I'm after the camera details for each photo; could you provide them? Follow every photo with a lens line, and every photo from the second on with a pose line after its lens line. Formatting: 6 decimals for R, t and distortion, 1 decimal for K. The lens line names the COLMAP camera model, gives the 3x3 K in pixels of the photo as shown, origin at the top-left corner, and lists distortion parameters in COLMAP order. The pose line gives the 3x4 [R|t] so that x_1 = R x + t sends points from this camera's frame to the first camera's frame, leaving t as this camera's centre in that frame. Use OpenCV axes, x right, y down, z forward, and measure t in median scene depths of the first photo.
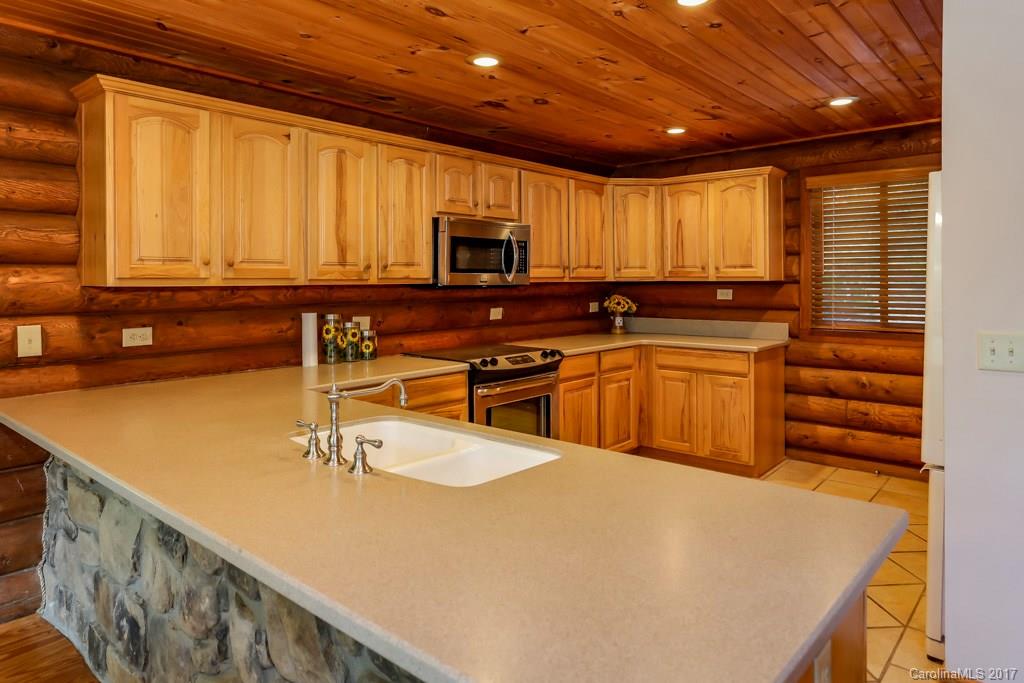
lens RADIAL K [[719.4, 0, 412.4], [0, 719.4, 278.9], [0, 0, 1]] dist [-0.000258, 0.003400]
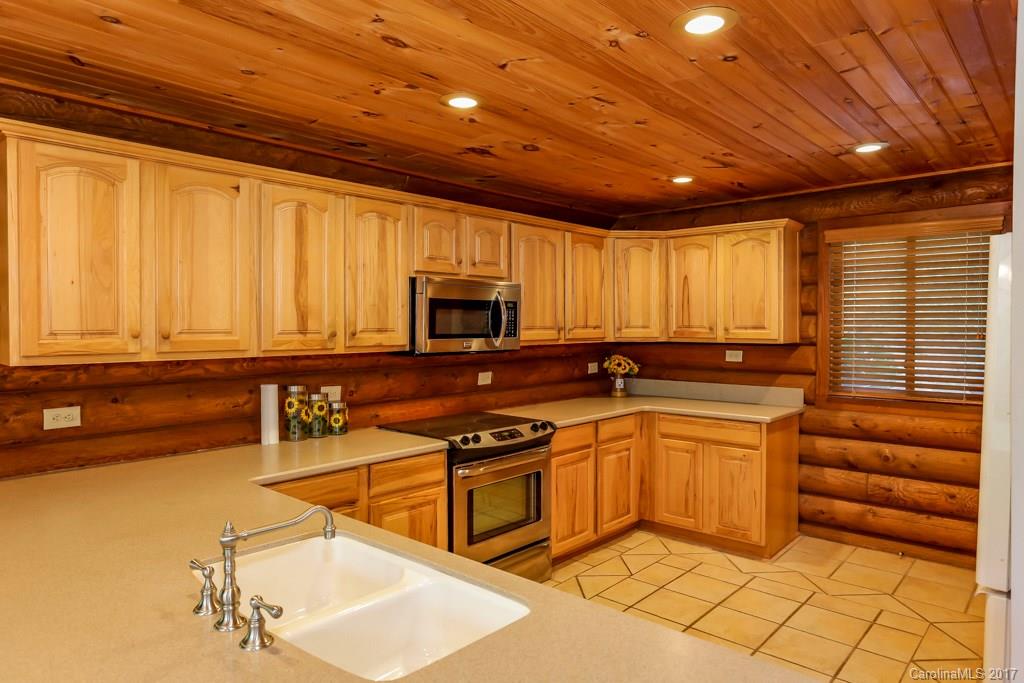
lens RADIAL K [[719.4, 0, 407.1], [0, 719.4, 331.1], [0, 0, 1]] dist [-0.000258, 0.003400]
pose [[0.999902, 0.003712, -0.013497, 0.037174], [-0.003575, 0.999942, 0.010200, -0.027050], [0.013534, -0.010151, 0.999857, 0.099721]]
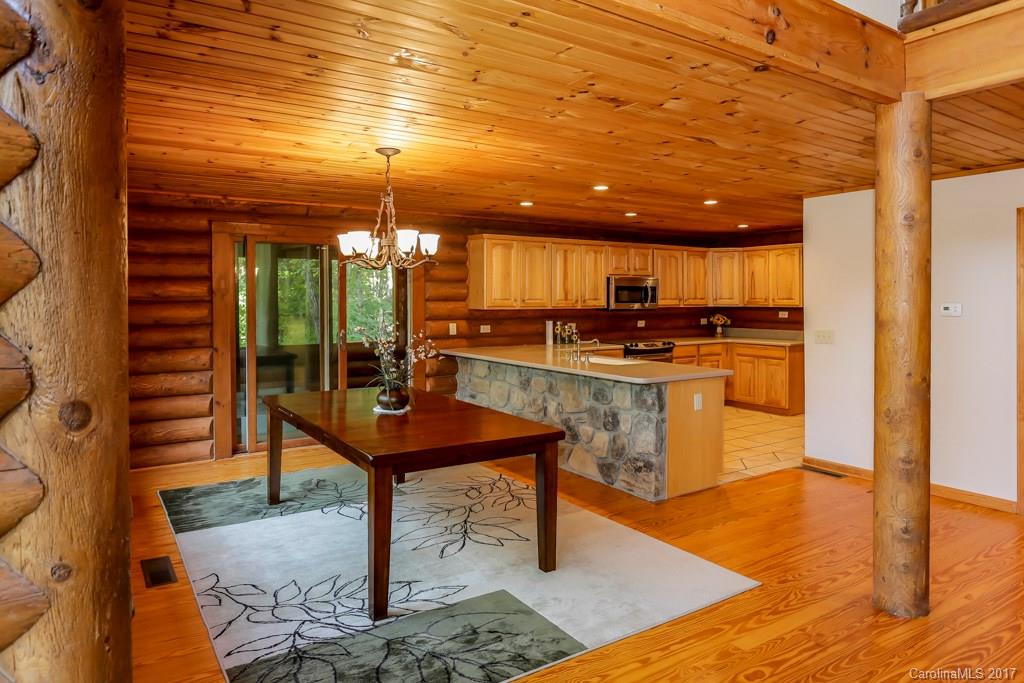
lens RADIAL K [[591.9, 0, 432.0], [0, 591.9, 300.9], [0, 0, 1]] dist [-0.025946, -0.002259]
pose [[0.967255, 0.004140, -0.253772, -0.027814], [-0.003343, 0.999988, 0.003575, -0.018975], [0.253783, -0.002609, 0.967258, -0.808049]]
